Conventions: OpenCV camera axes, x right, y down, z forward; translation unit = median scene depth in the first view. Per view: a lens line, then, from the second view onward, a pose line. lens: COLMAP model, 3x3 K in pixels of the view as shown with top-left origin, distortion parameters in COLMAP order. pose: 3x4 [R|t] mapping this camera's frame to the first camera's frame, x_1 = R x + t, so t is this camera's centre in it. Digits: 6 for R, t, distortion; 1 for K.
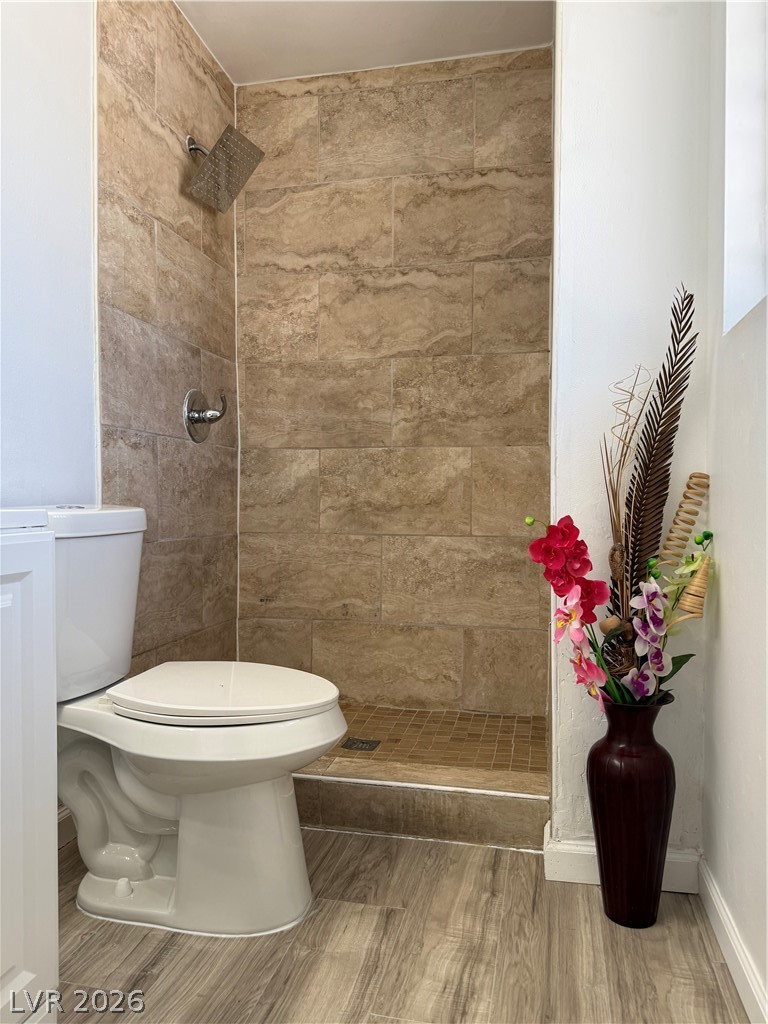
lens RADIAL K [[728.6, 0, 379.5], [0, 728.6, 513.1], [0, 0, 1]] dist [0.065205, -0.090706]
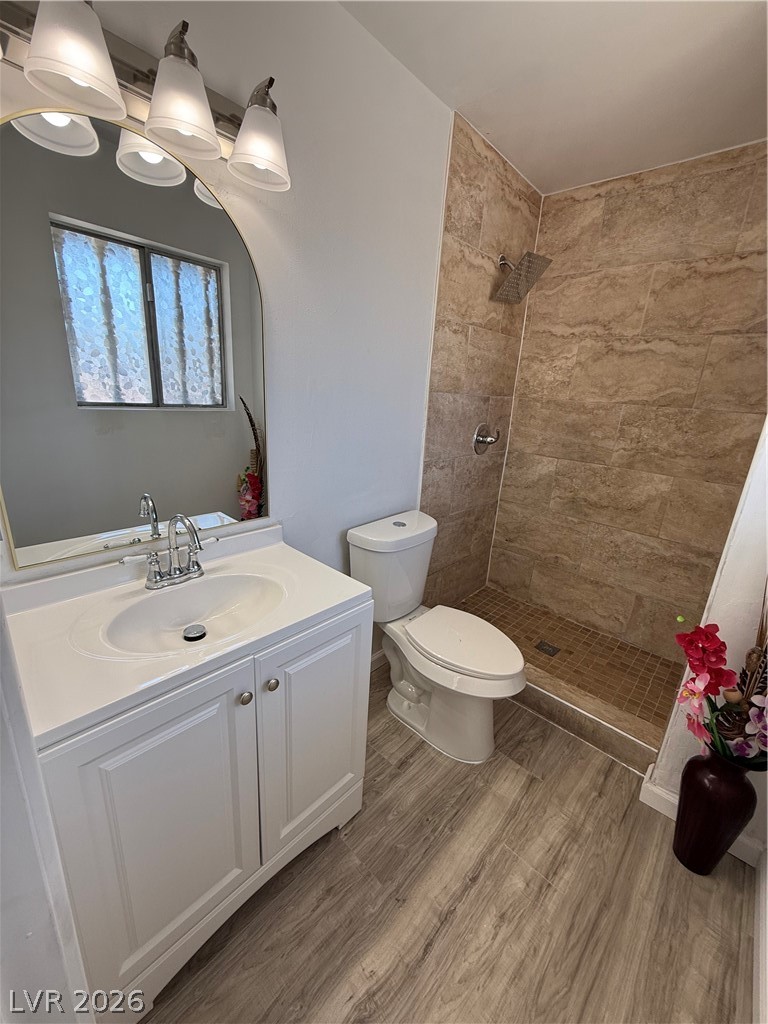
lens RADIAL K [[409.2, 0, 374.5], [0, 409.2, 511.5], [0, 0, 1]] dist [0.001962, -0.001330]
pose [[0.859304, 0.189041, -0.475247, 0.020553], [-0.060013, 0.960036, 0.273366, -0.222512], [0.507931, -0.206383, 0.836308, 0.046700]]
